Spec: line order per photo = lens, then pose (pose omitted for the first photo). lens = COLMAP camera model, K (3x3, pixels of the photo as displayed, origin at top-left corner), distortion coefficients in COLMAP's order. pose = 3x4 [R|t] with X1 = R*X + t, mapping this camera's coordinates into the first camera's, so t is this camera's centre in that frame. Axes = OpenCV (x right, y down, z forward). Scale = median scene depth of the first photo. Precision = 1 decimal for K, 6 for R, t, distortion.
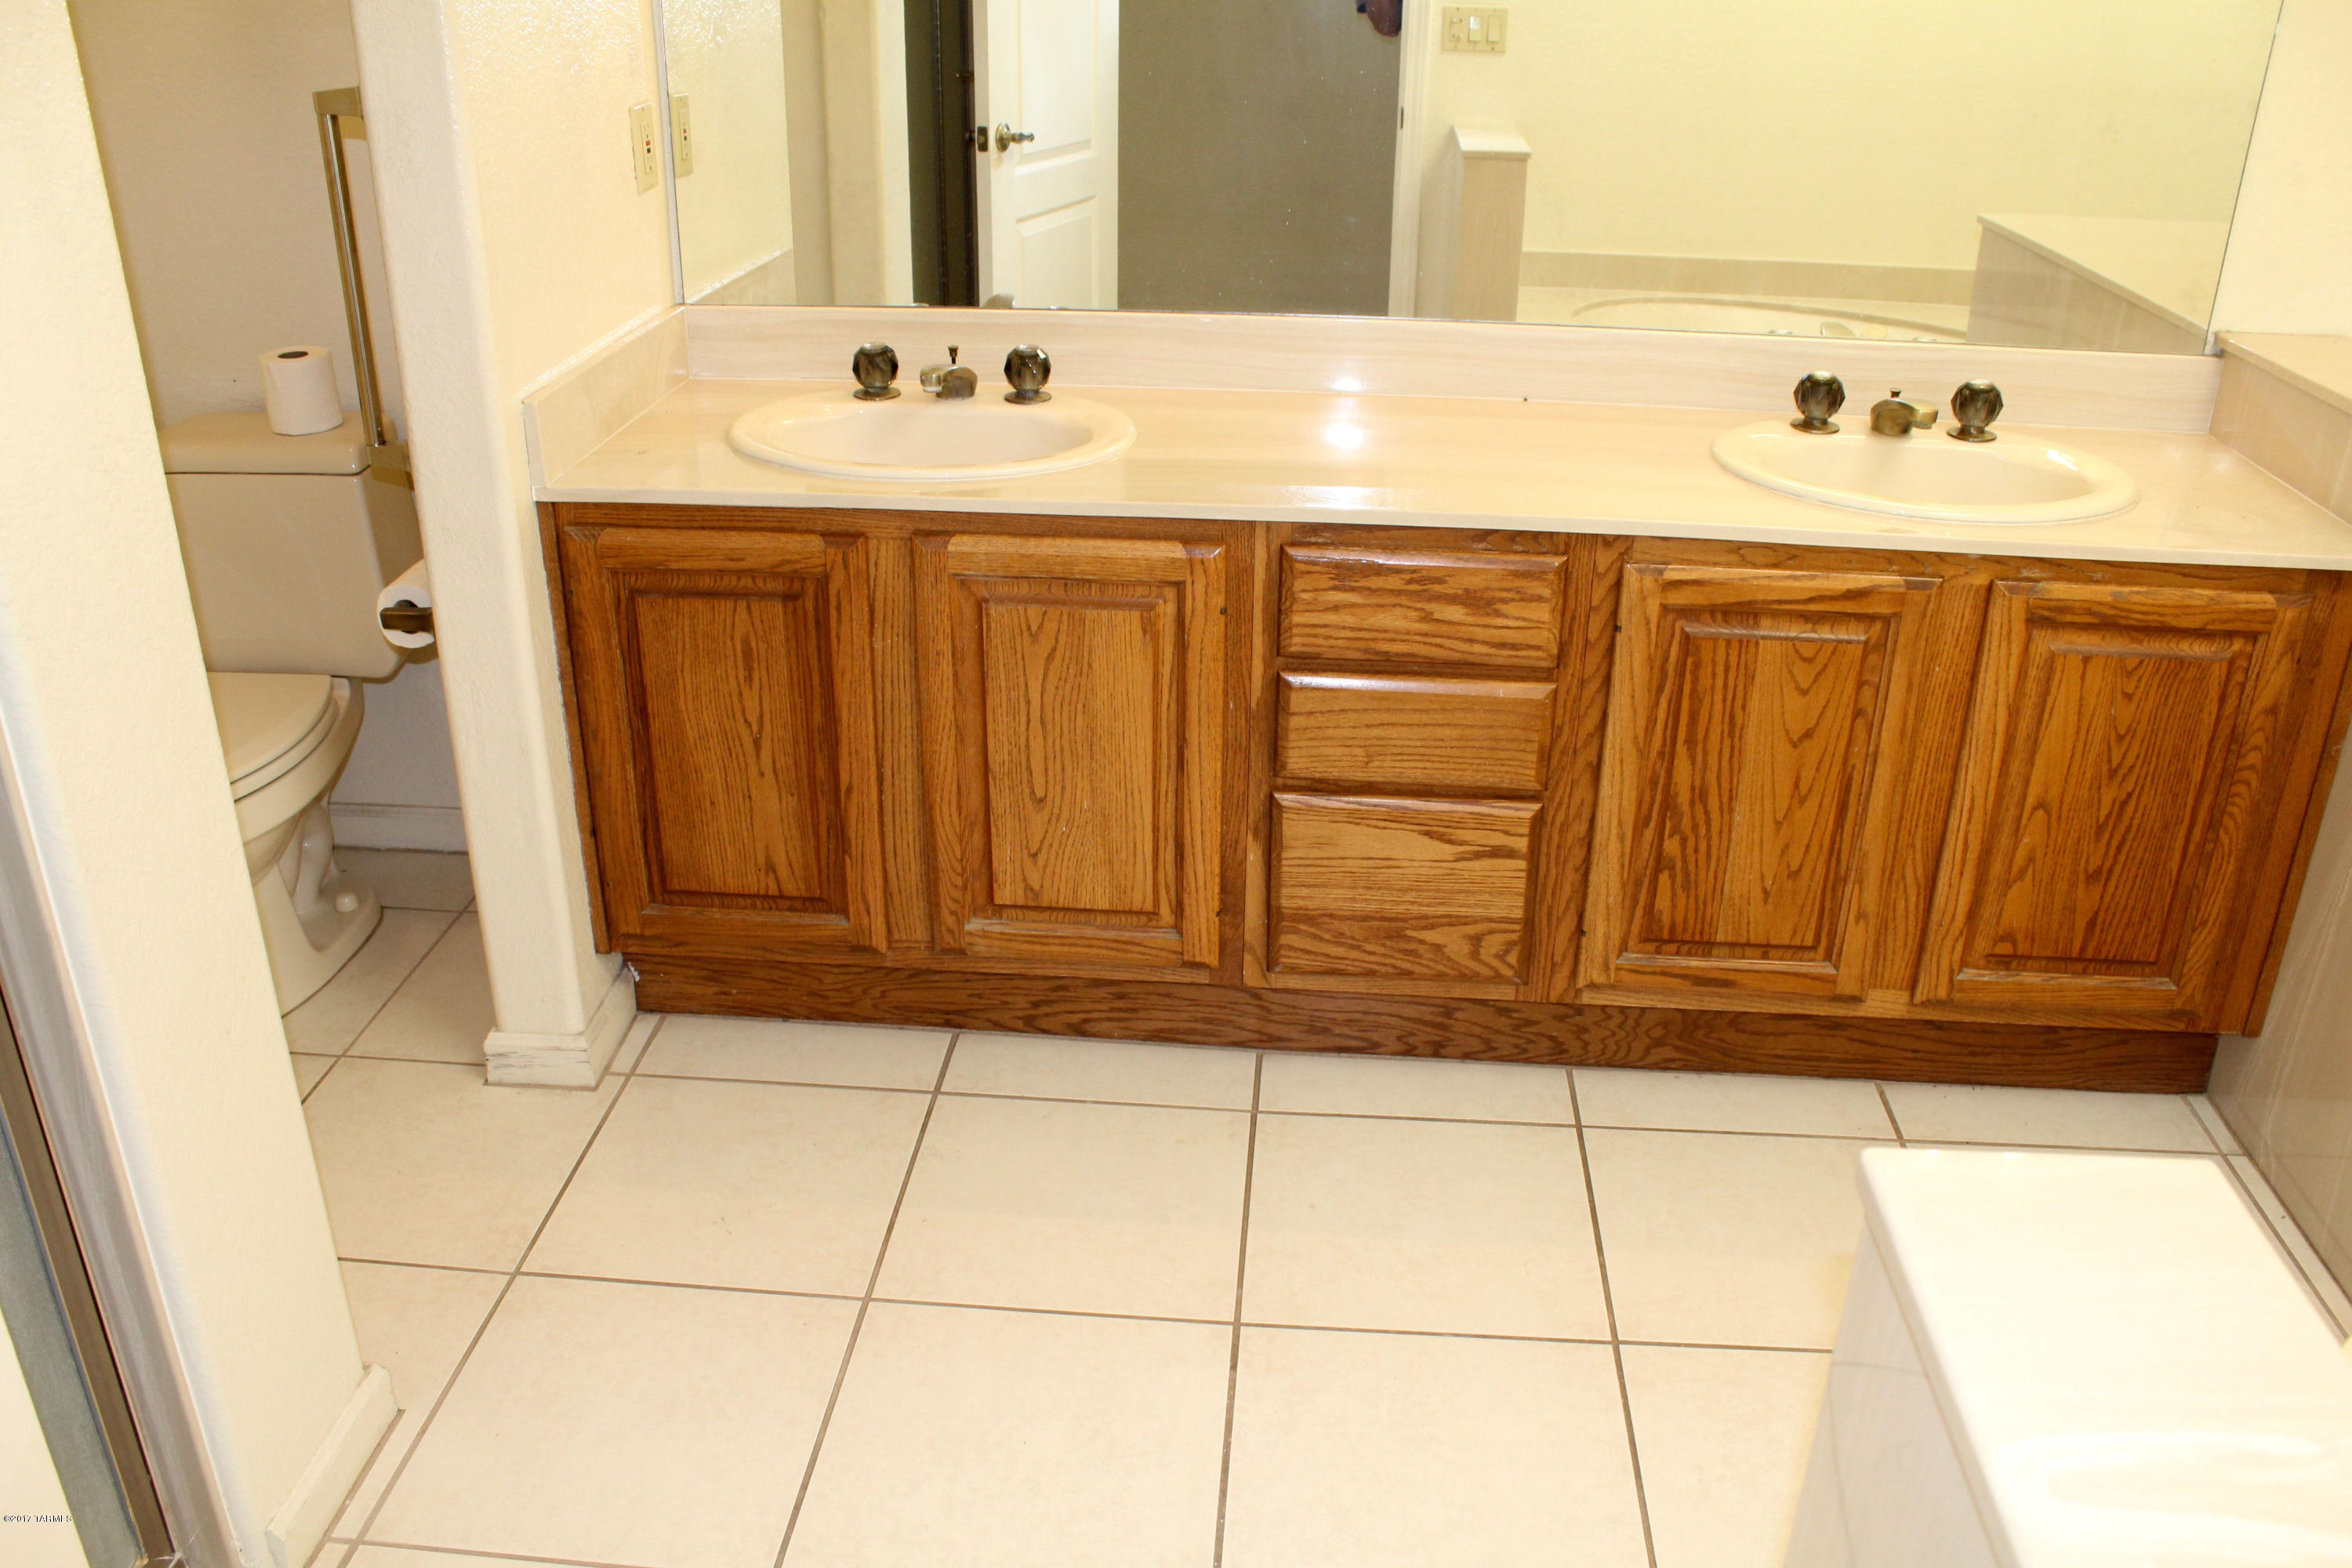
lens RADIAL K [[1959.6, 0, 1163.6], [0, 1959.6, 788.3], [0, 0, 1]] dist [-0.162708, 0.144965]
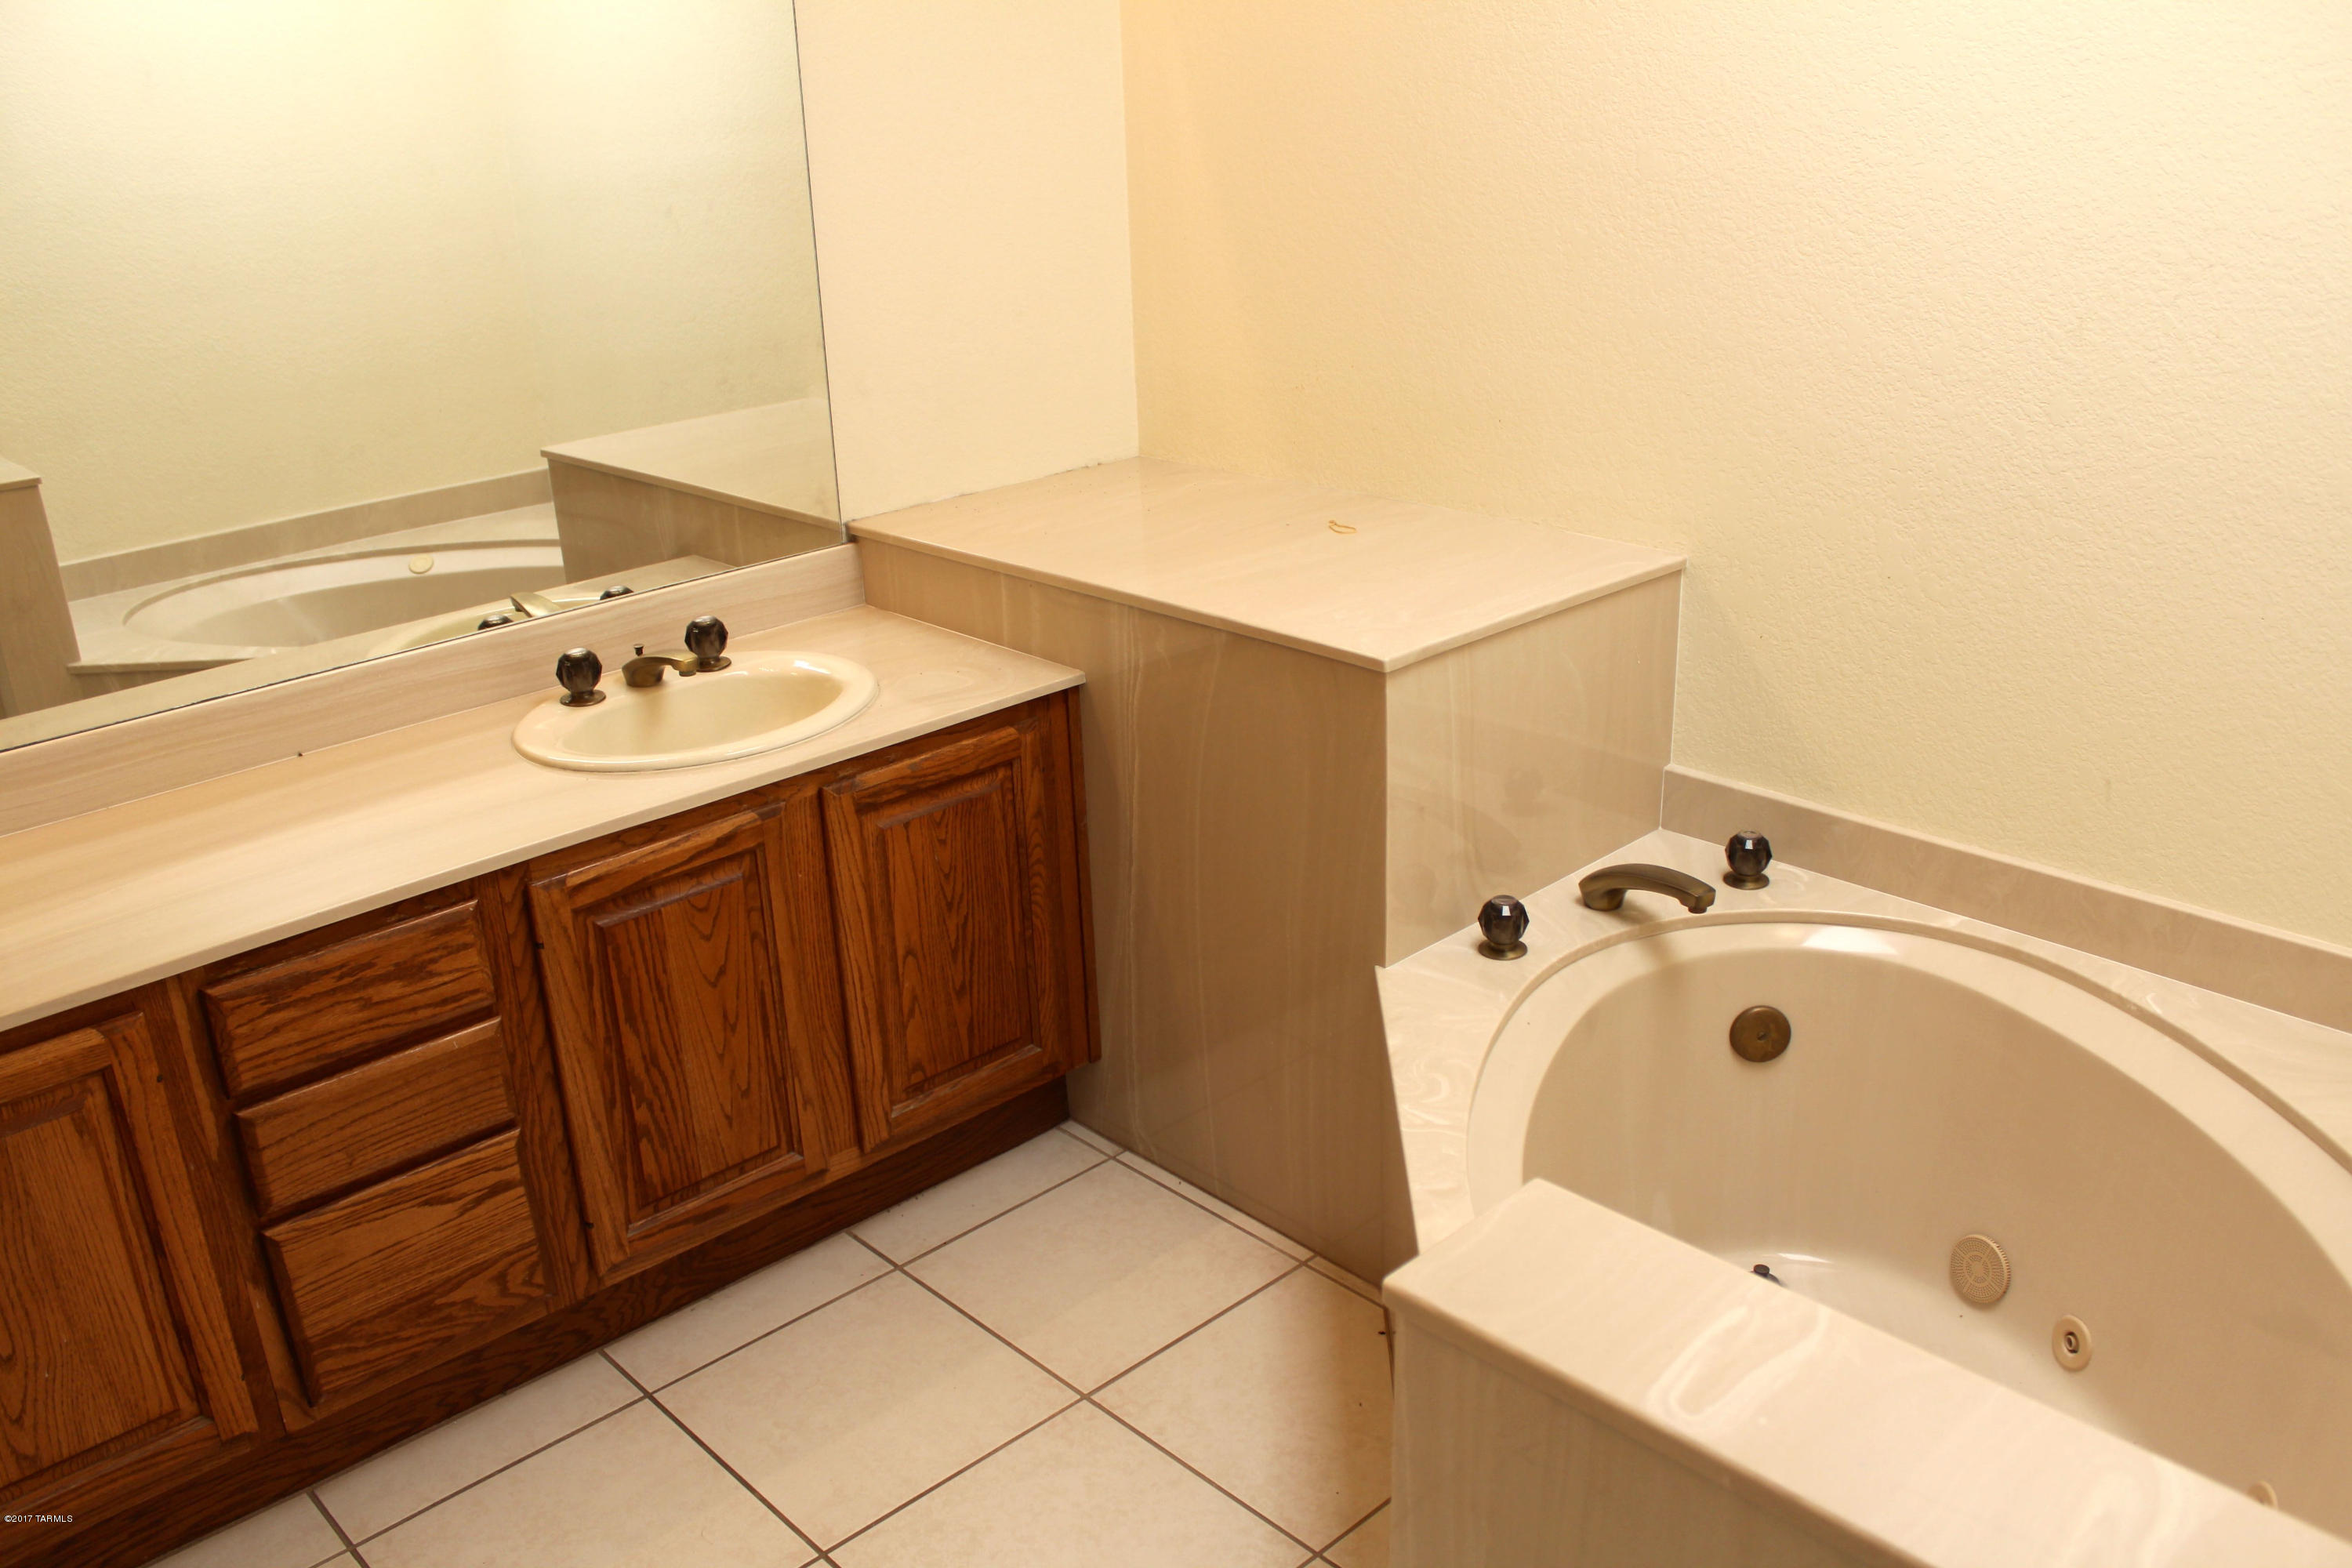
lens RADIAL K [[1959.6, 0, 1163.6], [0, 1959.6, 788.3], [0, 0, 1]] dist [-0.162708, 0.144965]
pose [[0.670518, -0.302455, 0.677441, -0.211815], [0.354872, 0.932642, 0.065148, -0.105751], [-0.651514, 0.196722, 0.732686, 0.000055]]
